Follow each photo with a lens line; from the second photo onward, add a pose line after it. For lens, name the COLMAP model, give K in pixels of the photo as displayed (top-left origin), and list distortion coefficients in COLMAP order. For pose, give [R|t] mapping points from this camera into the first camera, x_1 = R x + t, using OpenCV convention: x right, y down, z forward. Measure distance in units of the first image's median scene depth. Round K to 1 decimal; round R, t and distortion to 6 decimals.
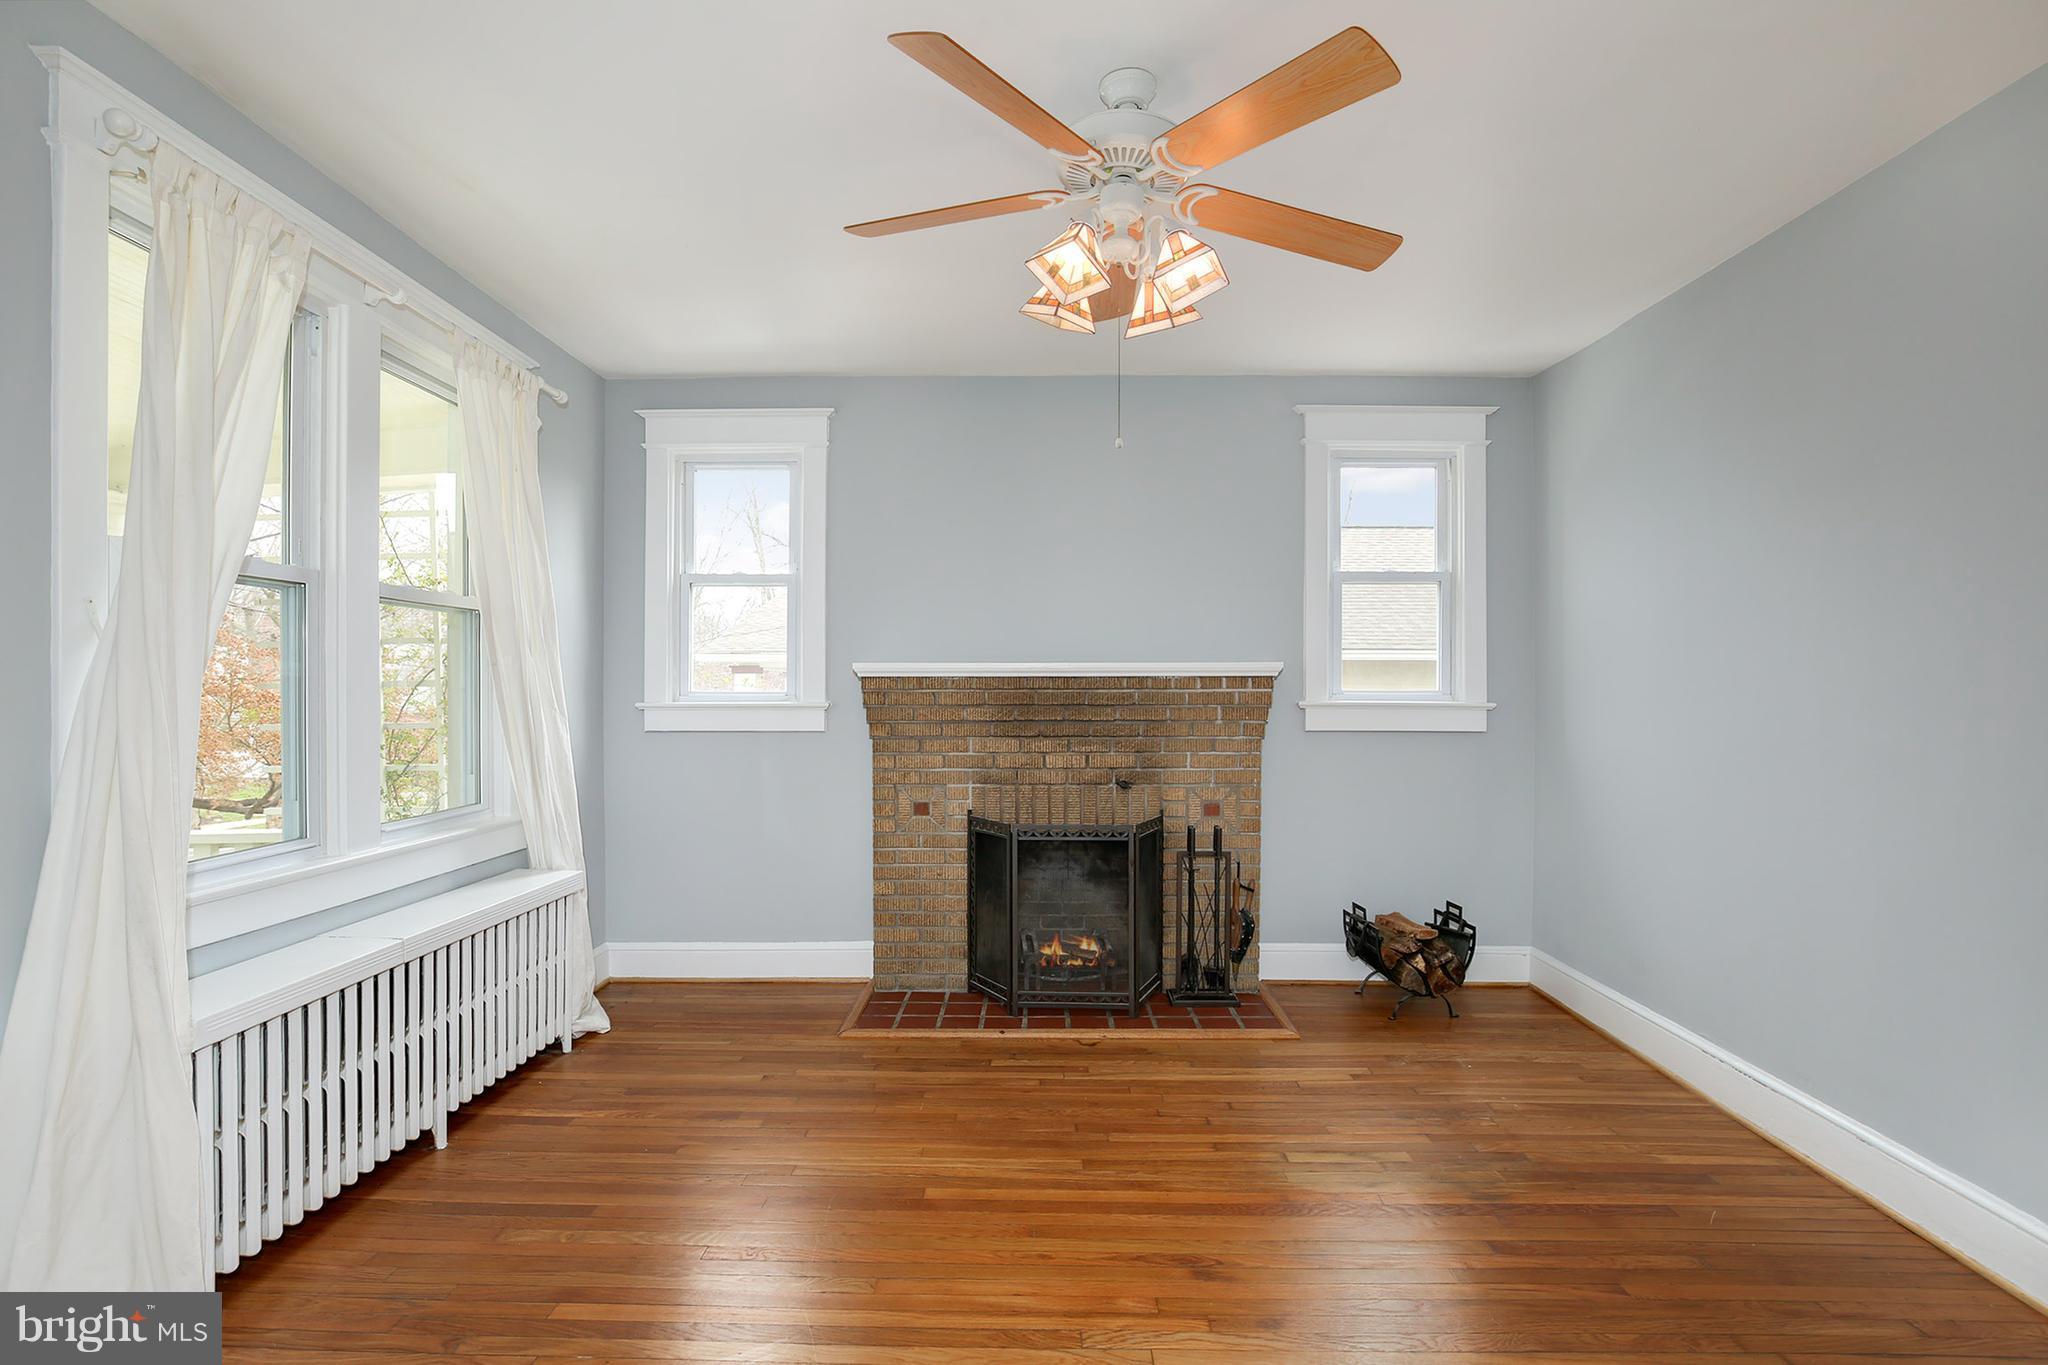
lens RADIAL K [[983.1, 0, 1017.6], [0, 983.1, 686.3], [0, 0, 1]] dist [-0.019000, -0.000100]
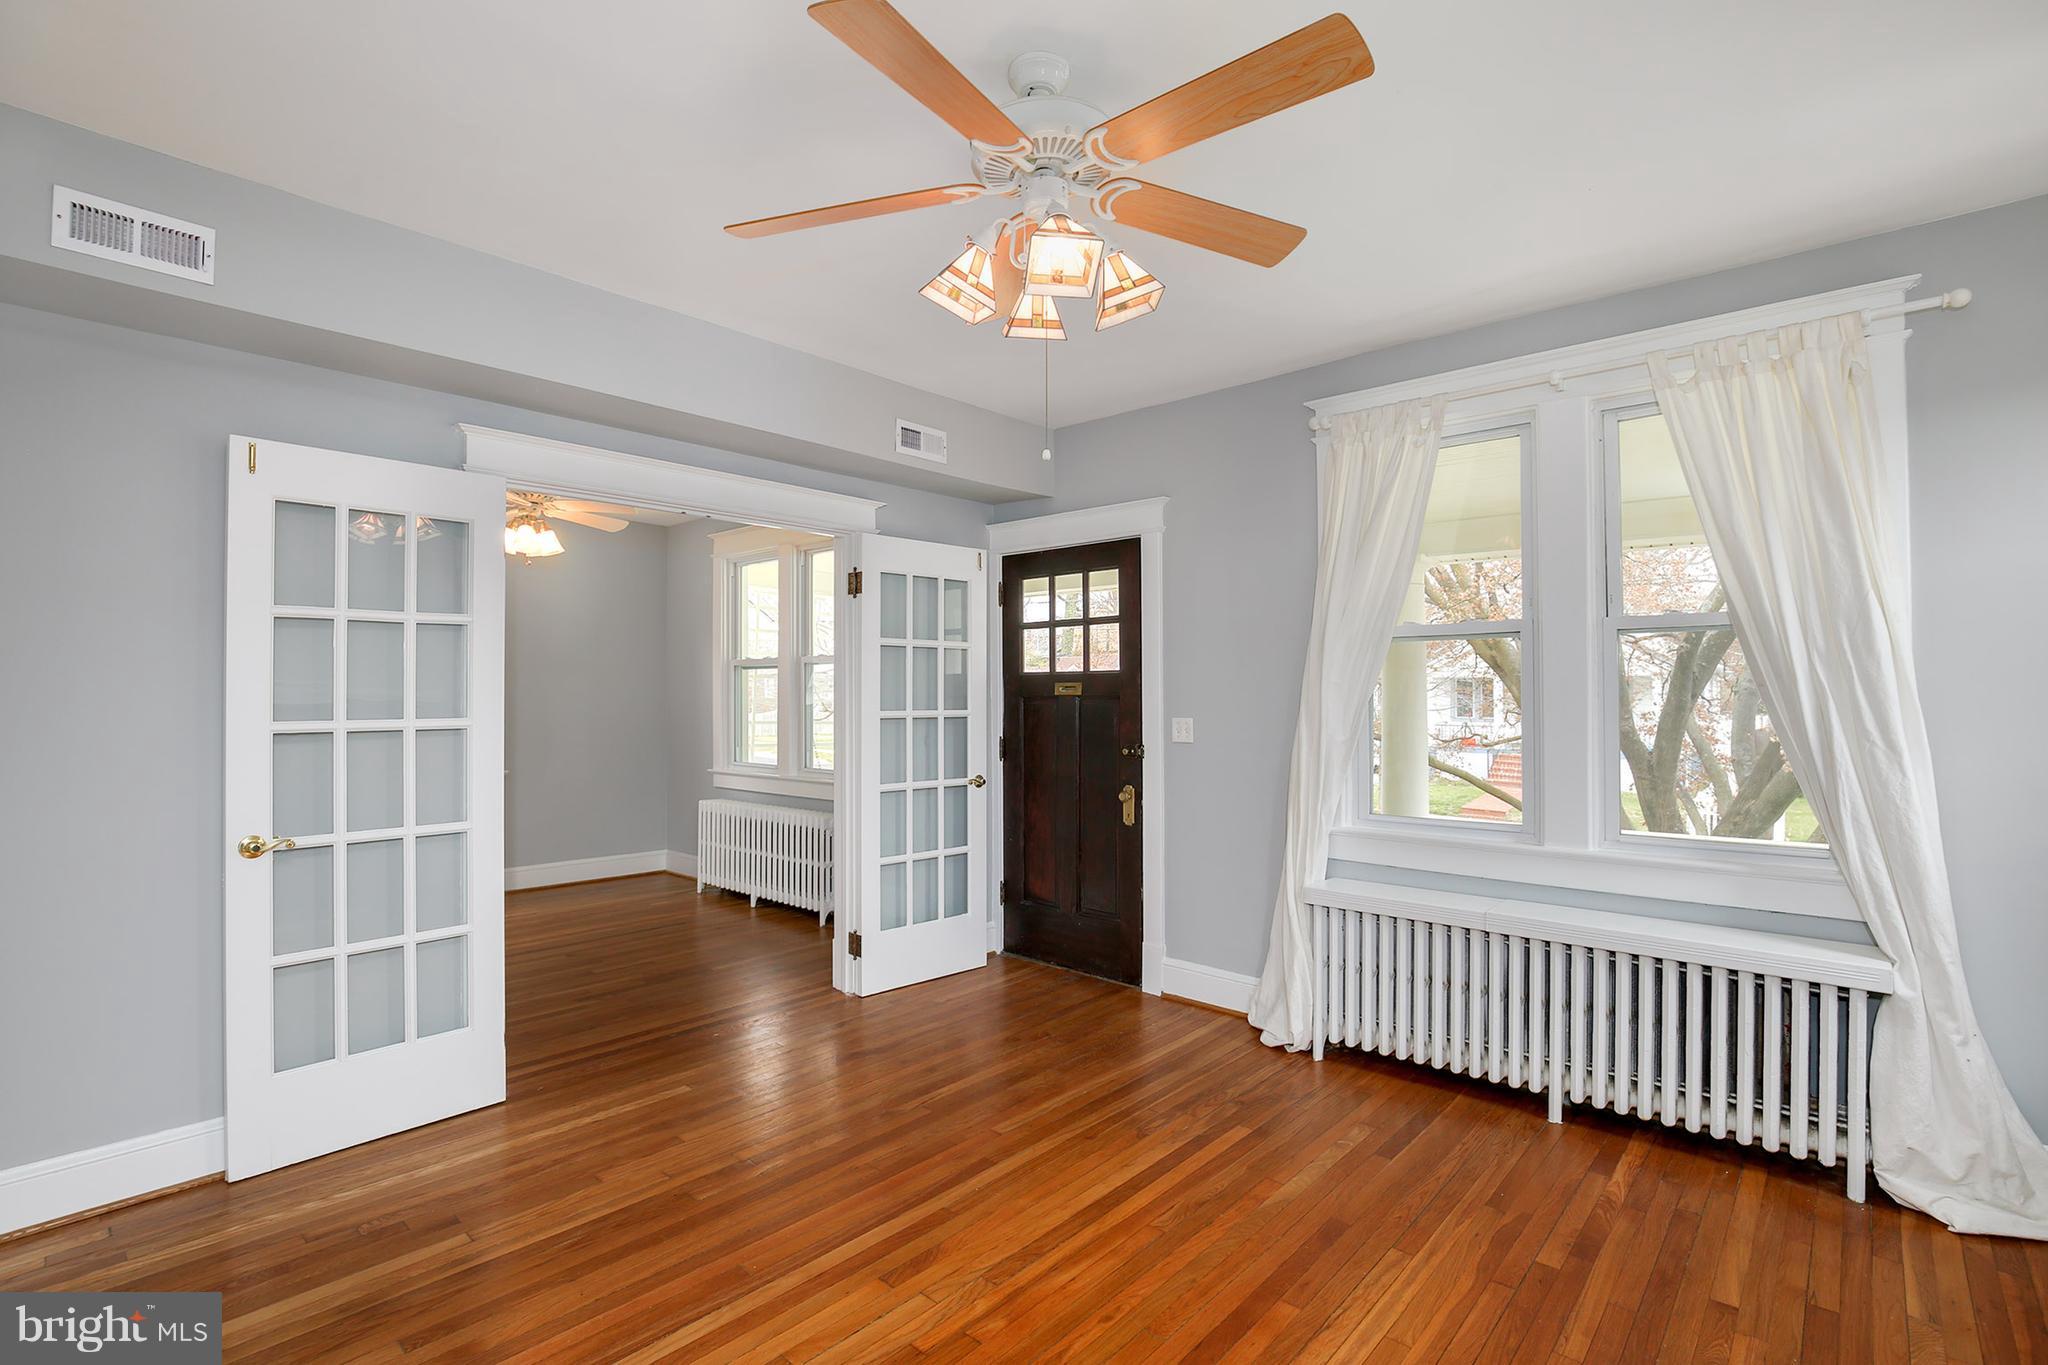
lens RADIAL K [[948.5, 0, 1036.7], [0, 948.5, 682.1], [0, 0, 1]] dist [-0.016875, 0.000302]
pose [[-0.644273, -0.016594, -0.764615, 0.425017], [0.000655, 0.999752, -0.022249, -0.006176], [0.764795, -0.014835, -0.644103, 0.843143]]
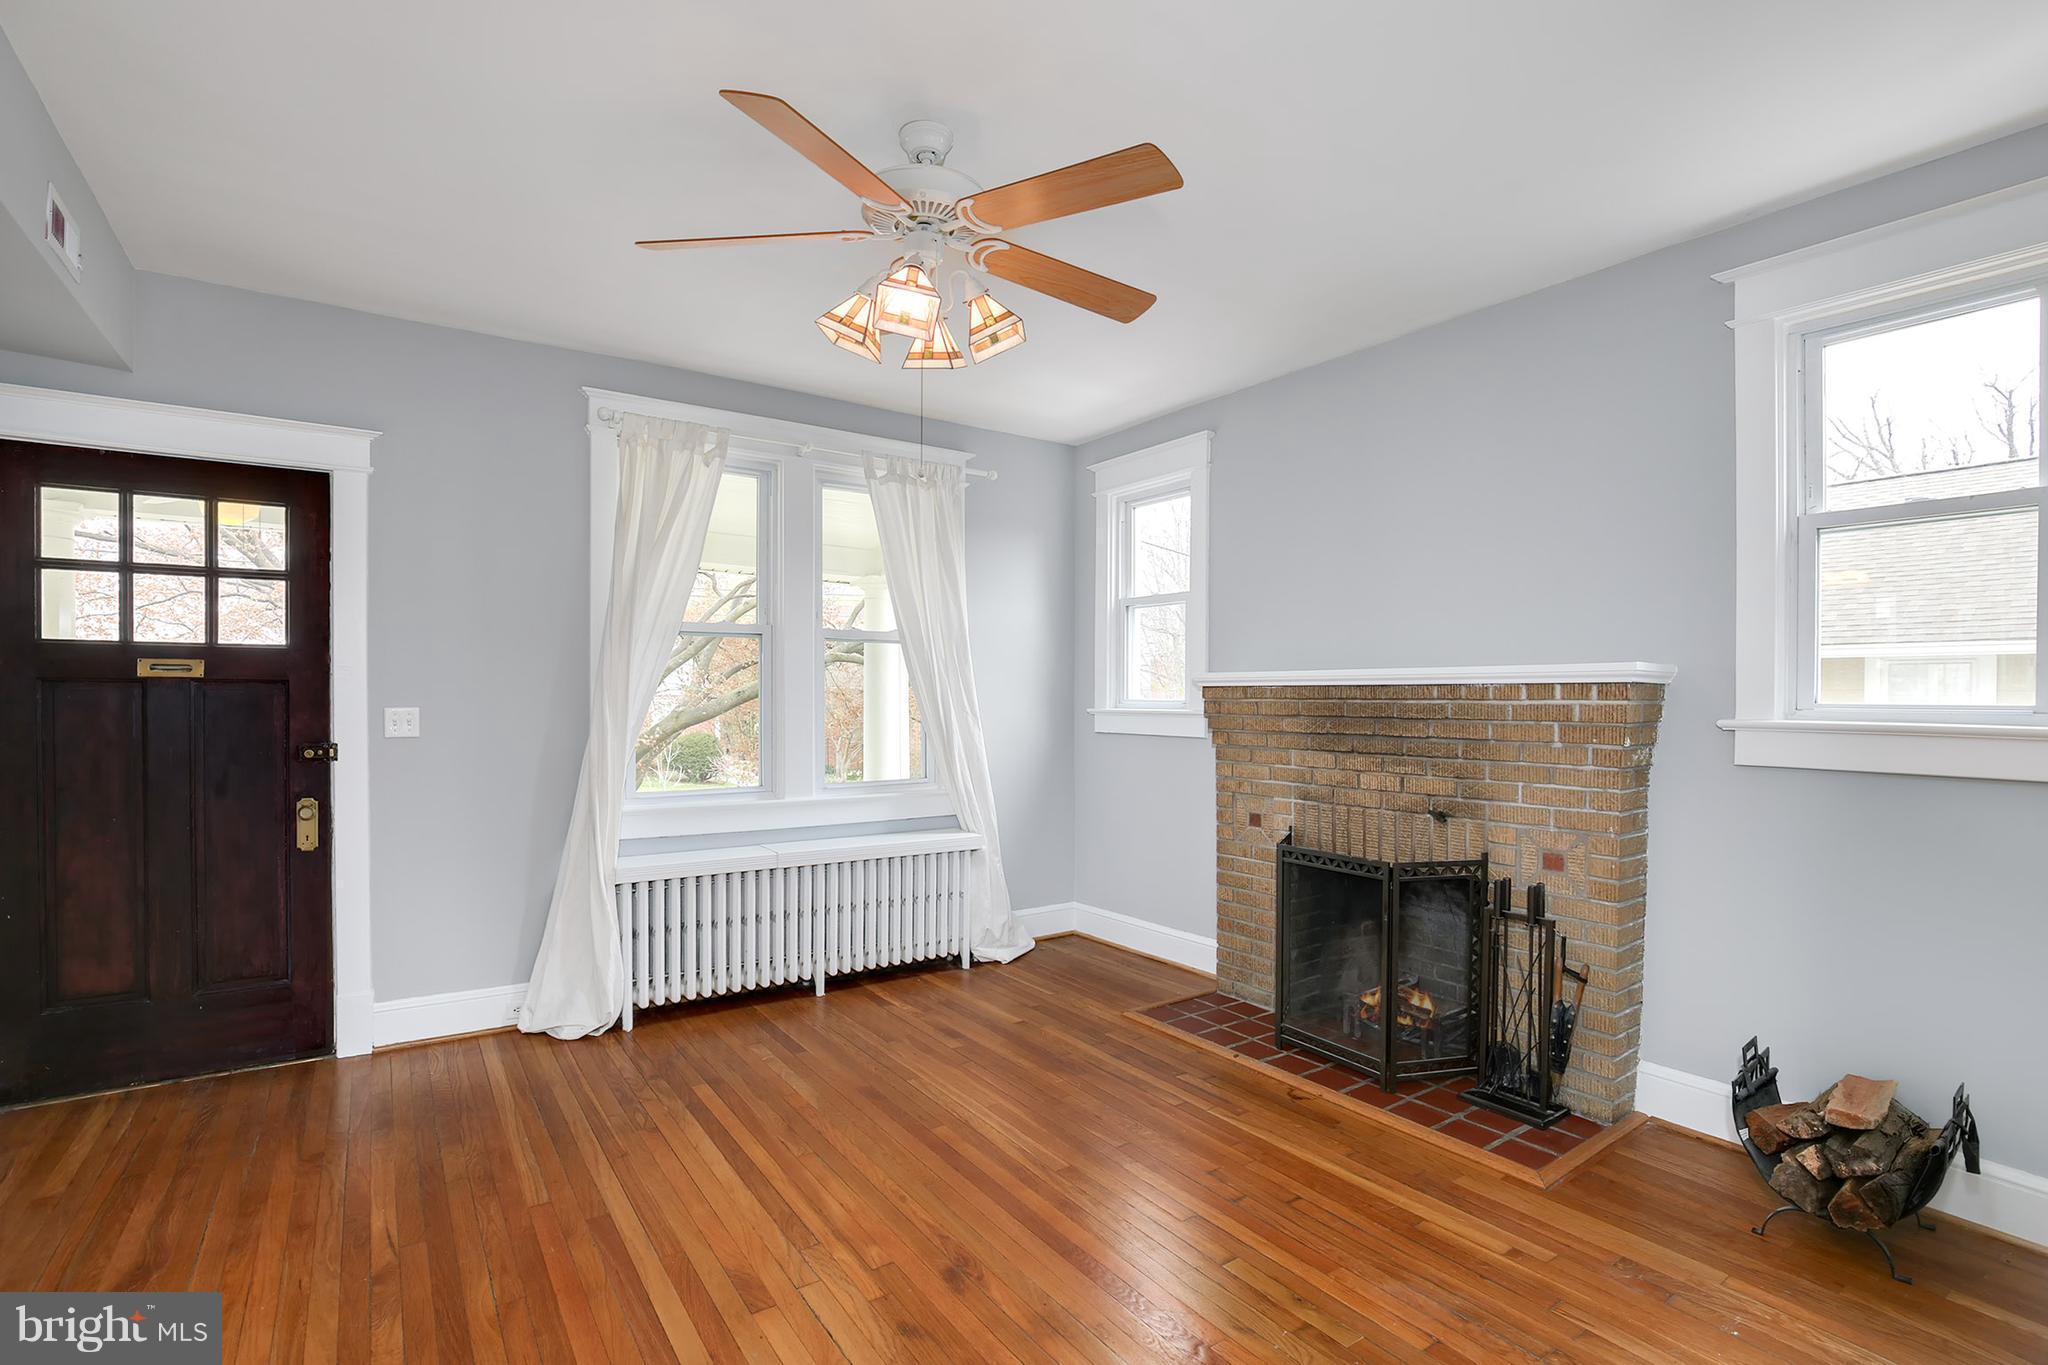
lens RADIAL K [[953.9, 0, 1024.3], [0, 953.9, 696.8], [0, 0, 1]] dist [-0.022003, 0.000384]
pose [[0.587966, 0.003710, -0.808877, 0.547802], [0.000241, 0.999989, 0.004762, -0.003373], [0.808886, -0.002994, 0.587958, 0.254992]]
